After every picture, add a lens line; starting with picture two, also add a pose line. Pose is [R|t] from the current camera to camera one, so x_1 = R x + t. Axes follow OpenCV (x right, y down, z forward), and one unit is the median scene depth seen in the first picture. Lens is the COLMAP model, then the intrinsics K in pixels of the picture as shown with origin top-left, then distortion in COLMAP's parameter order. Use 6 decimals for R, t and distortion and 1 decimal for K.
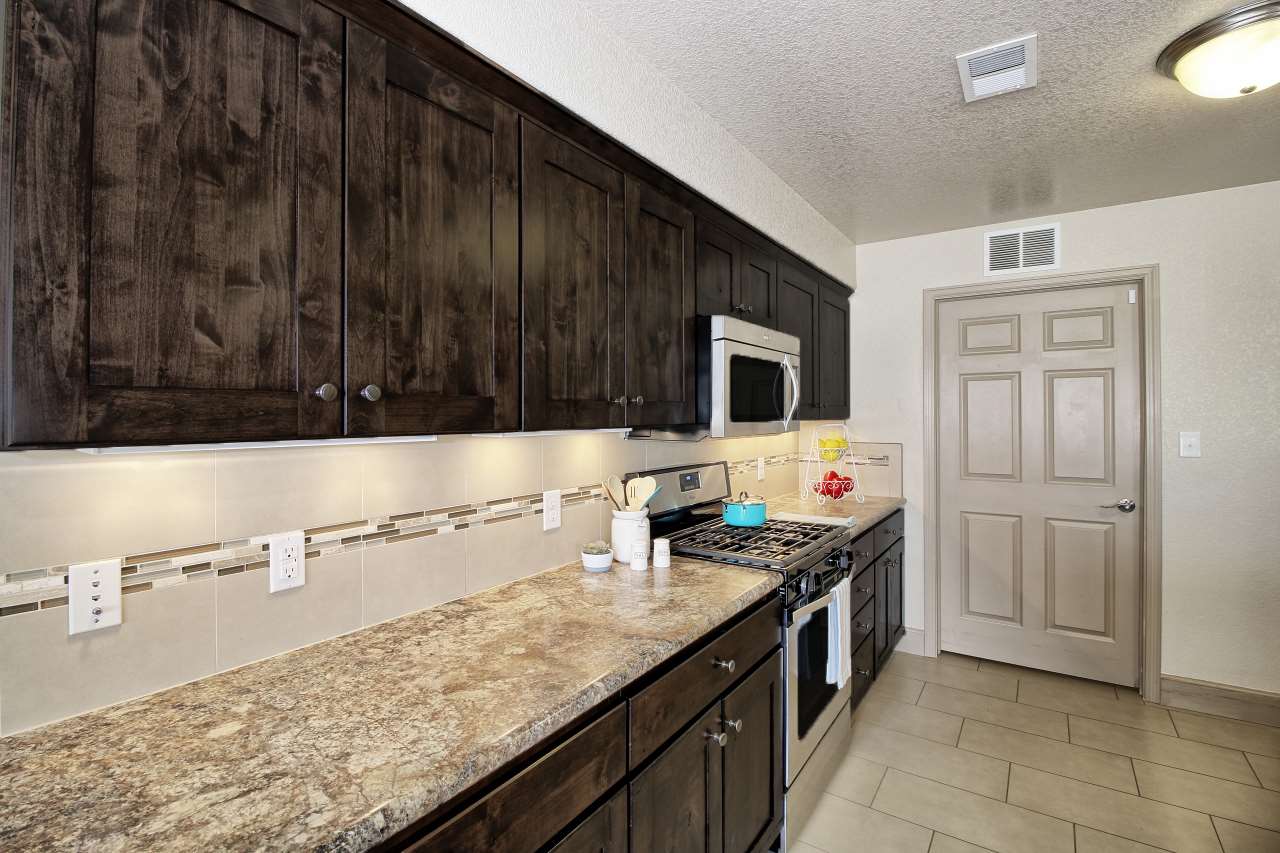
lens RADIAL K [[578.5, 0, 628.5], [0, 578.5, 412.9], [0, 0, 1]] dist [-0.005050, -0.010818]
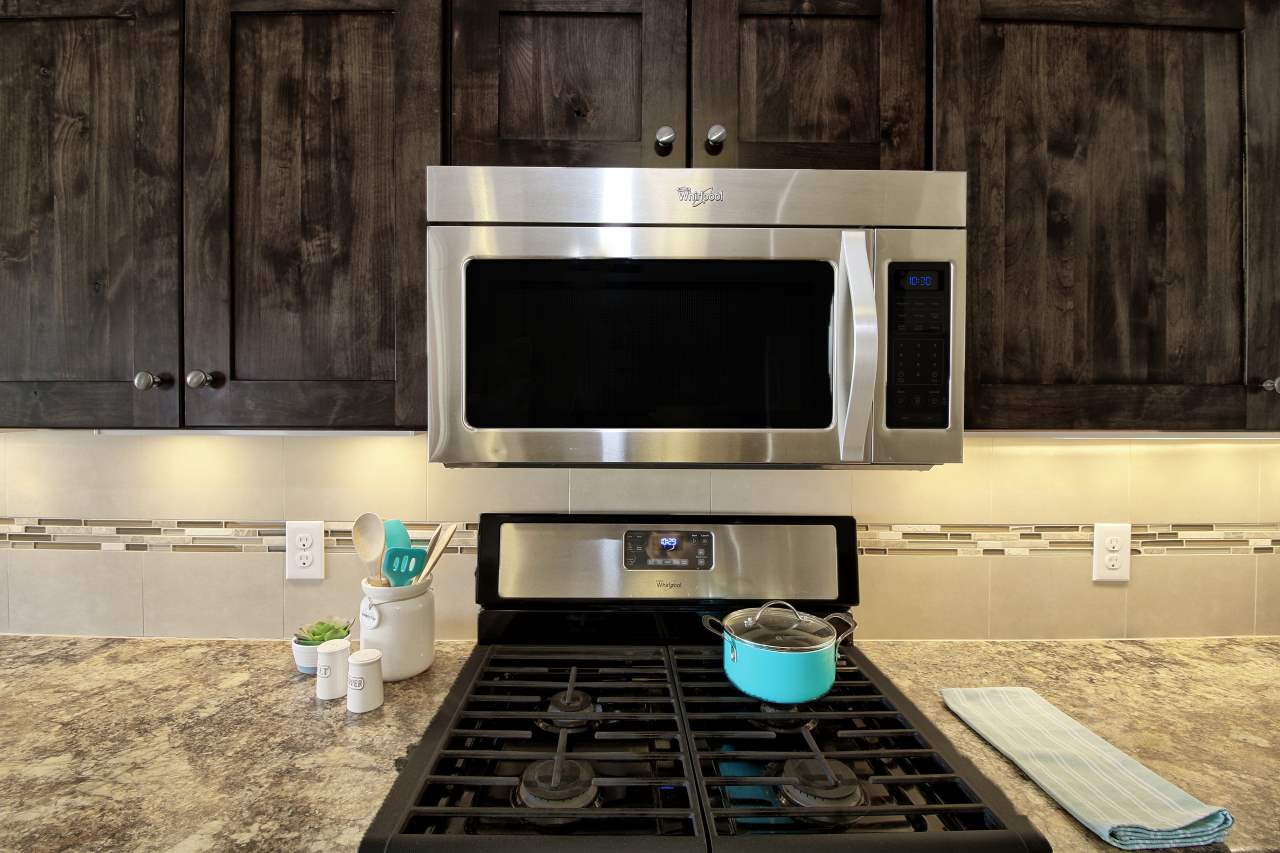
lens RADIAL K [[578.5, 0, 628.5], [0, 578.5, 412.9], [0, 0, 1]] dist [-0.005050, -0.010818]
pose [[0.586184, 0.007712, -0.810141, 0.785245], [-0.004318, 0.999970, 0.006395, 0.007999], [0.810166, -0.000250, 0.586200, 1.177761]]
